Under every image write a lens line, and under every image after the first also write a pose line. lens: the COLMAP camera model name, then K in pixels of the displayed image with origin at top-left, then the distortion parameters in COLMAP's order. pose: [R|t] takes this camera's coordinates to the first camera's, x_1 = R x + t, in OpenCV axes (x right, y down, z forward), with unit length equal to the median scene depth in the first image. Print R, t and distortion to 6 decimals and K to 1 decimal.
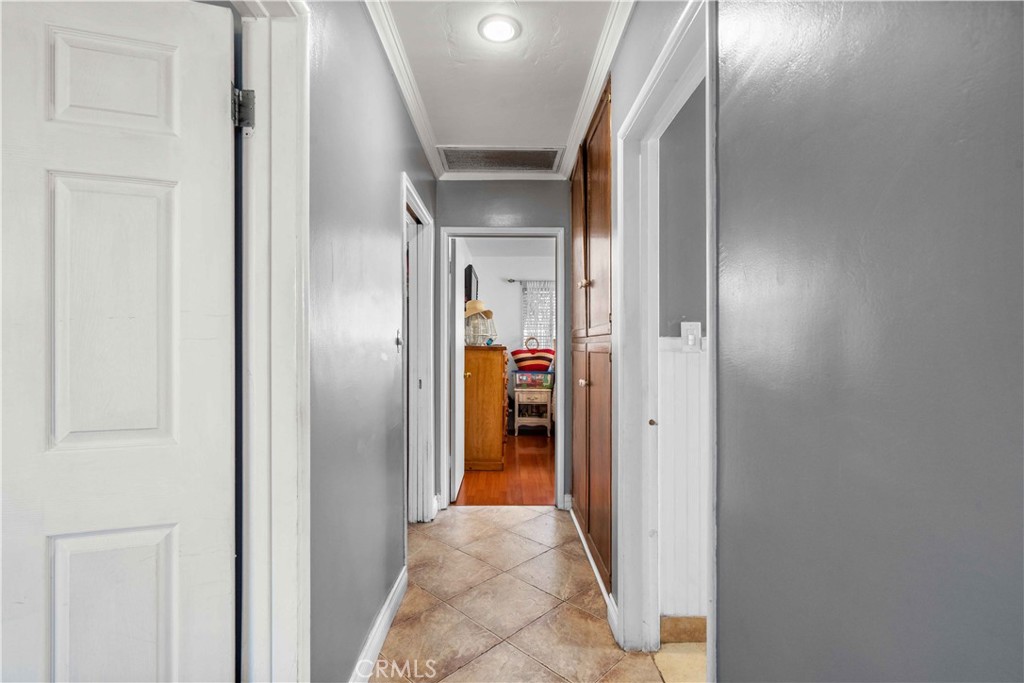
lens RADIAL K [[467.8, 0, 508.4], [0, 467.8, 333.5], [0, 0, 1]] dist [-0.001102, 0.000257]
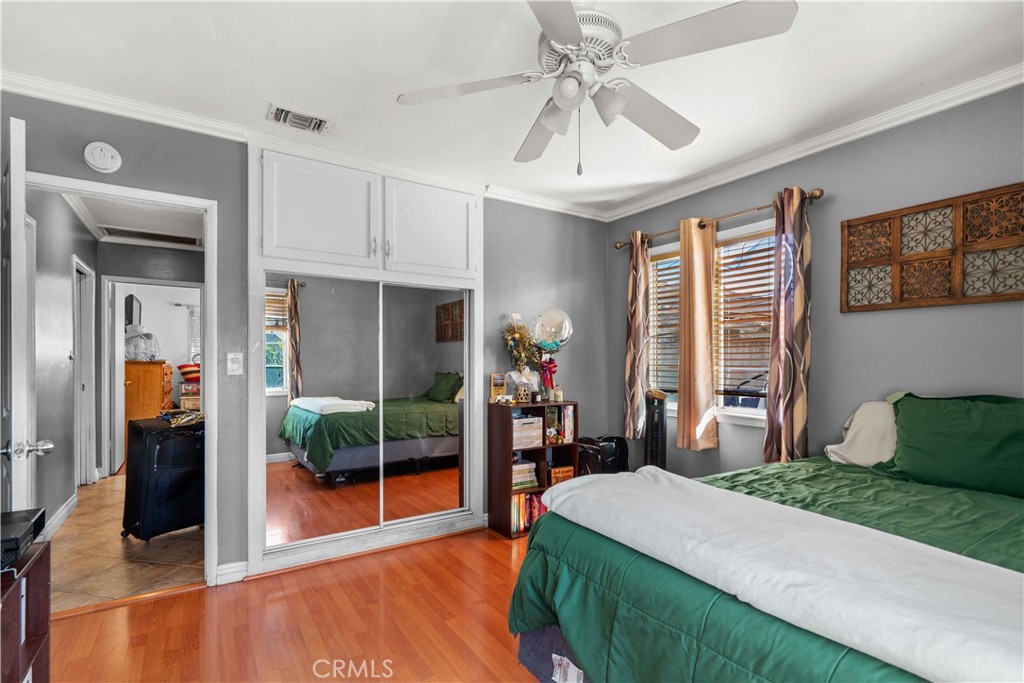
lens RADIAL K [[481.2, 0, 512.4], [0, 481.2, 358.7], [0, 0, 1]] dist [0.001613, 0.000340]
pose [[0.839187, 0.000379, 0.543843, 0.063596], [-0.011303, 0.999796, 0.016744, -0.010629], [-0.543726, -0.020198, 0.839020, -0.545133]]
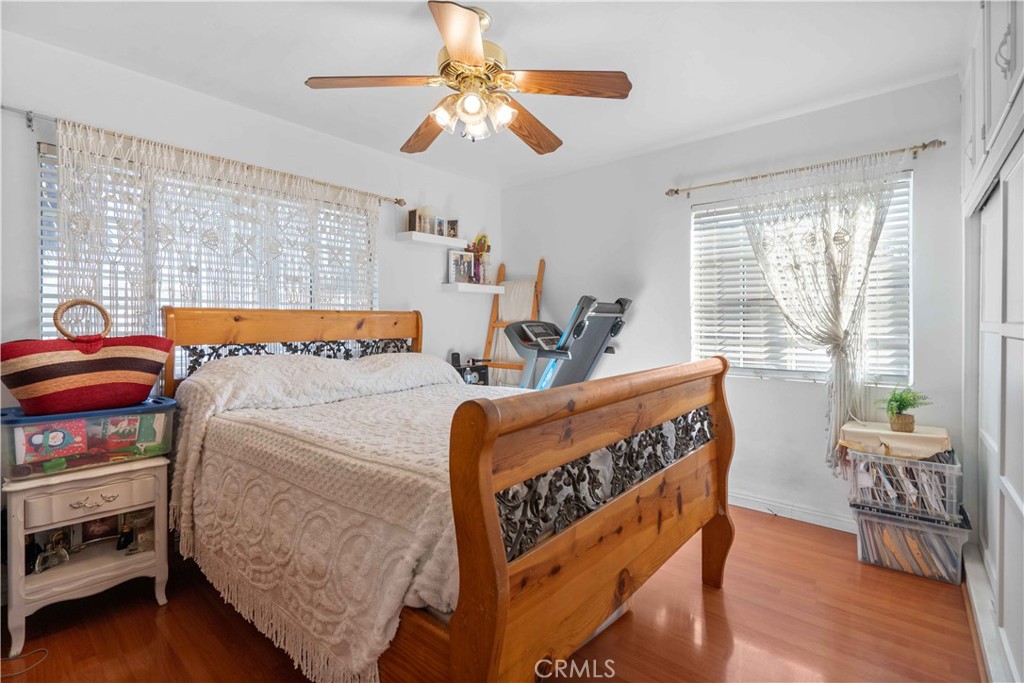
lens RADIAL K [[464.3, 0, 509.0], [0, 464.3, 321.9], [0, 0, 1]] dist [-0.001595, -0.000492]
pose [[0.657856, -0.007247, 0.753109, 0.004495], [-0.014576, 0.999644, 0.022352, 0.014617], [-0.753003, -0.025682, 0.657516, 0.686064]]
